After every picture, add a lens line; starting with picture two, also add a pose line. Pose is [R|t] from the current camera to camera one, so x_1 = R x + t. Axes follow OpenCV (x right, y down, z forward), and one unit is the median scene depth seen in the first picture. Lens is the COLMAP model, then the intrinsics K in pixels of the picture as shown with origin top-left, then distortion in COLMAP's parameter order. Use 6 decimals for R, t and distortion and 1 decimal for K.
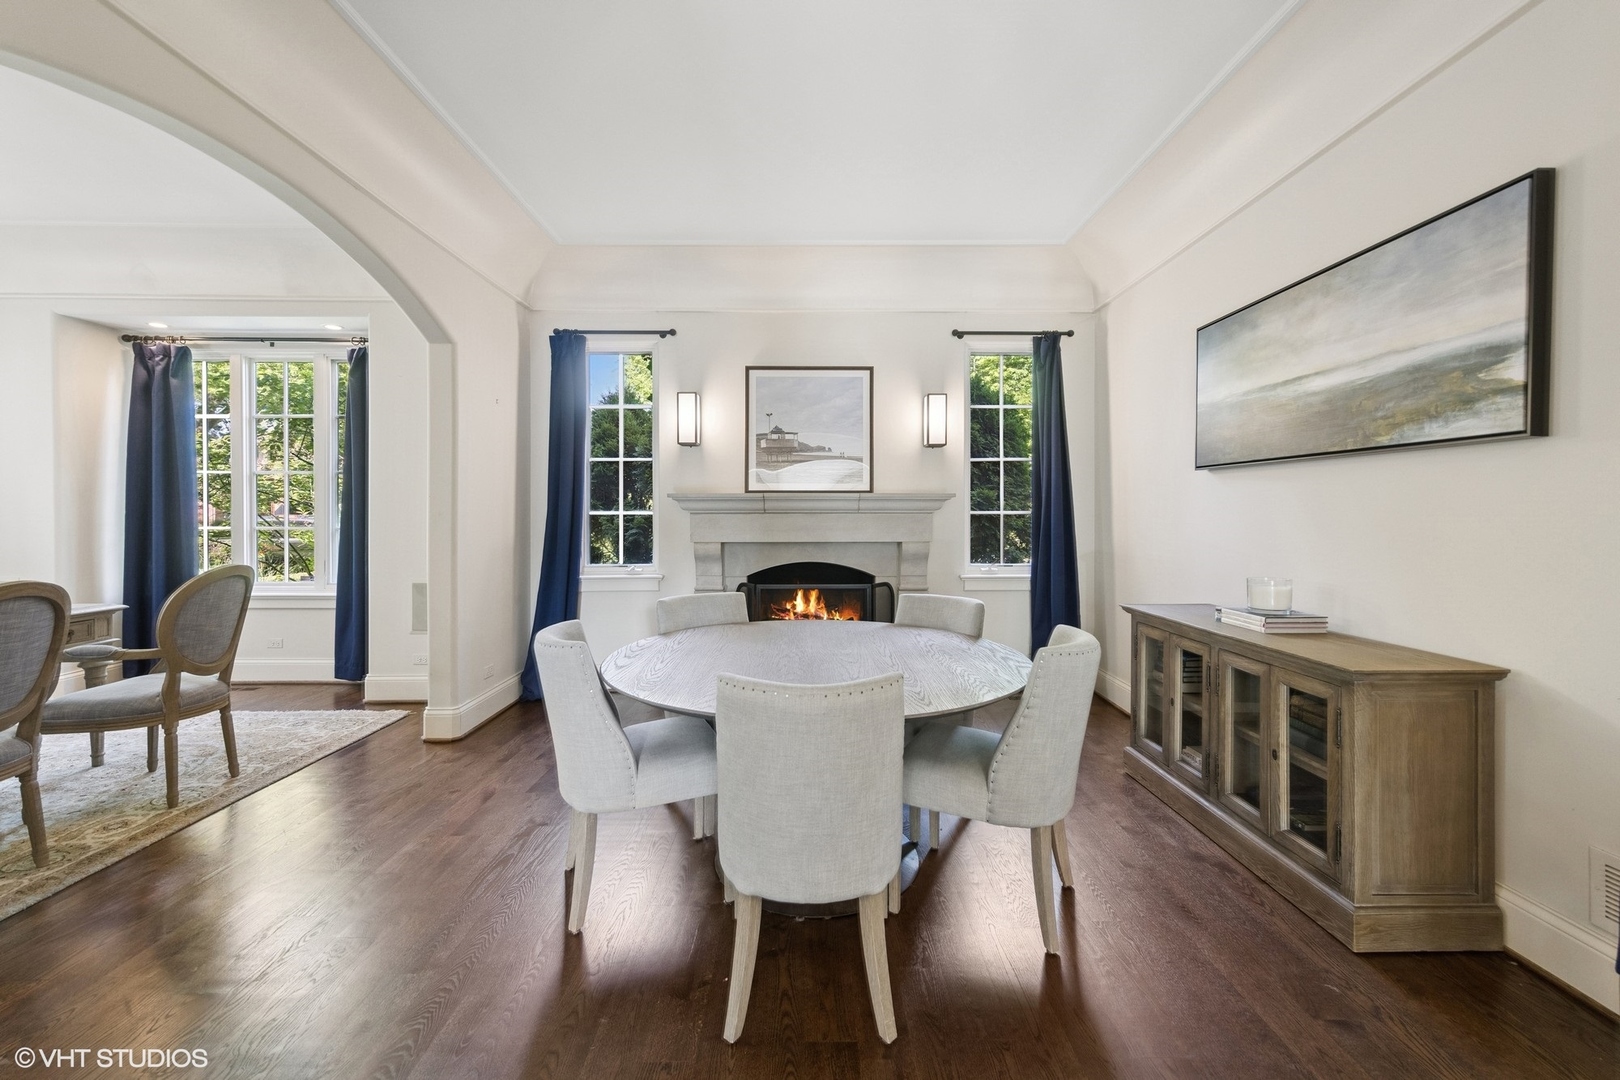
lens RADIAL K [[615.0, 0, 810.0], [0, 615.0, 517.4], [0, 0, 1]] dist [0.000854, 0.000068]
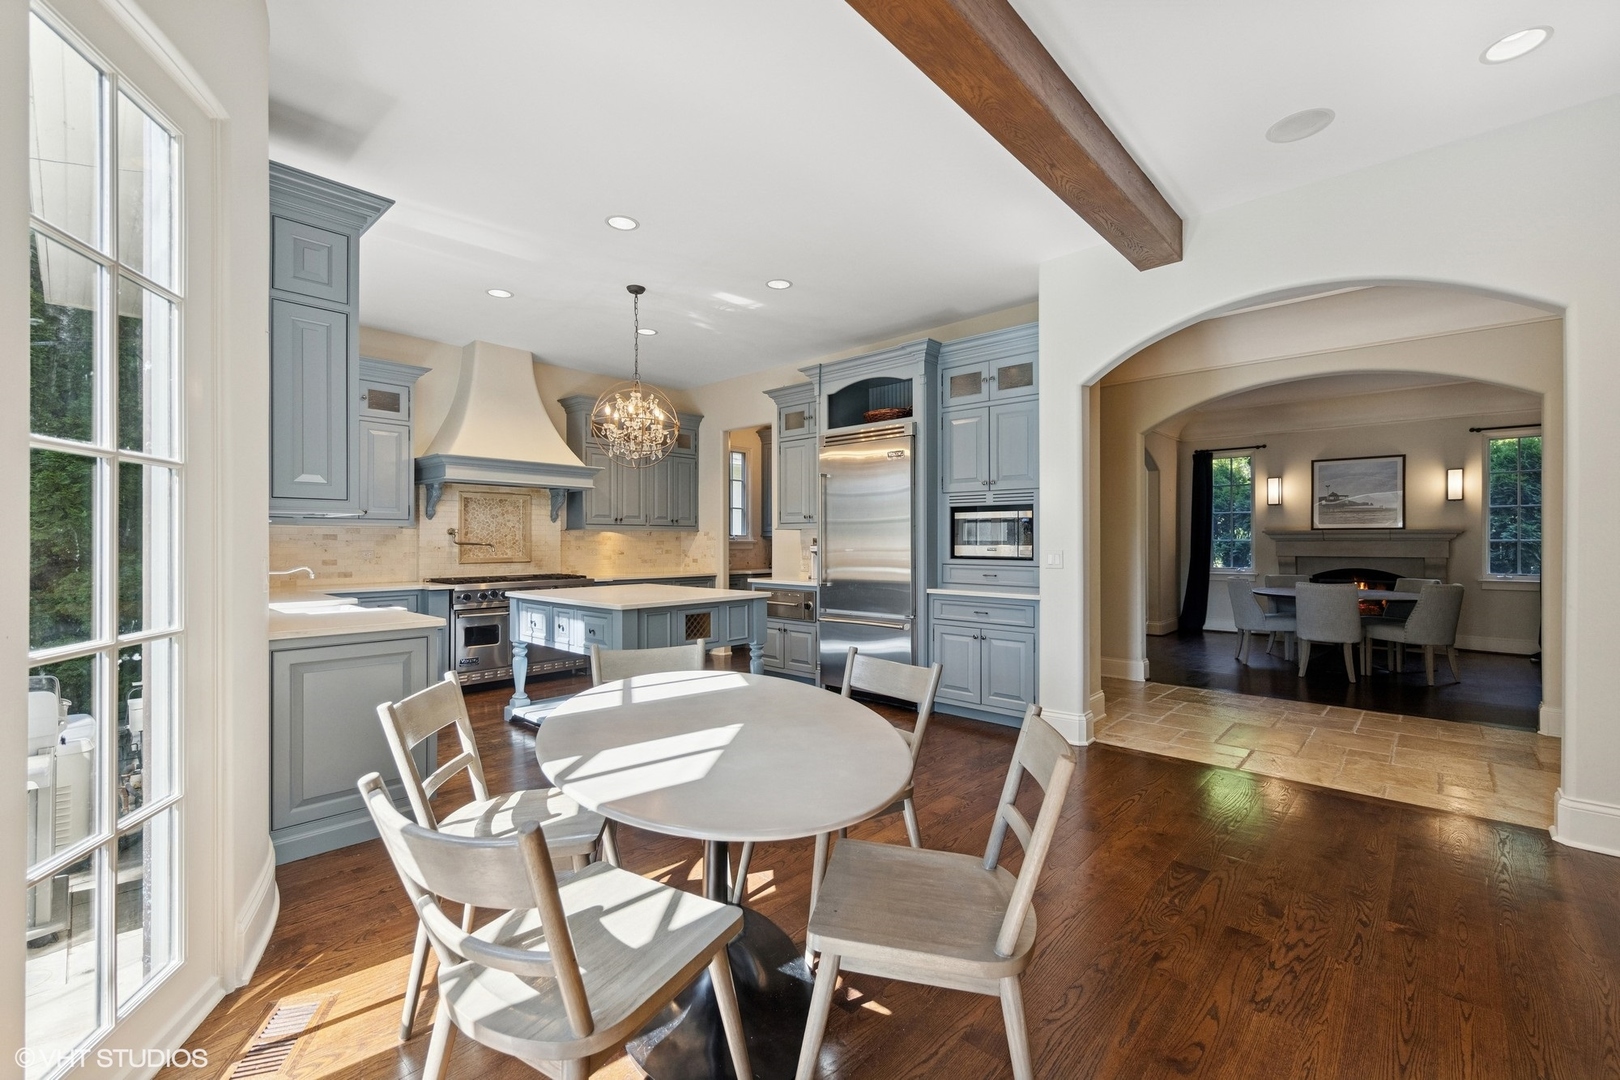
lens RADIAL K [[673.2, 0, 810.0], [0, 673.2, 540.0], [0, 0, 1]] dist [0.002167, 0.000294]
pose [[0.728447, 0.000249, -0.685103, 0.186163], [-0.003124, 0.999991, -0.002958, 0.000855], [0.685095, 0.004295, 0.728441, -1.512838]]
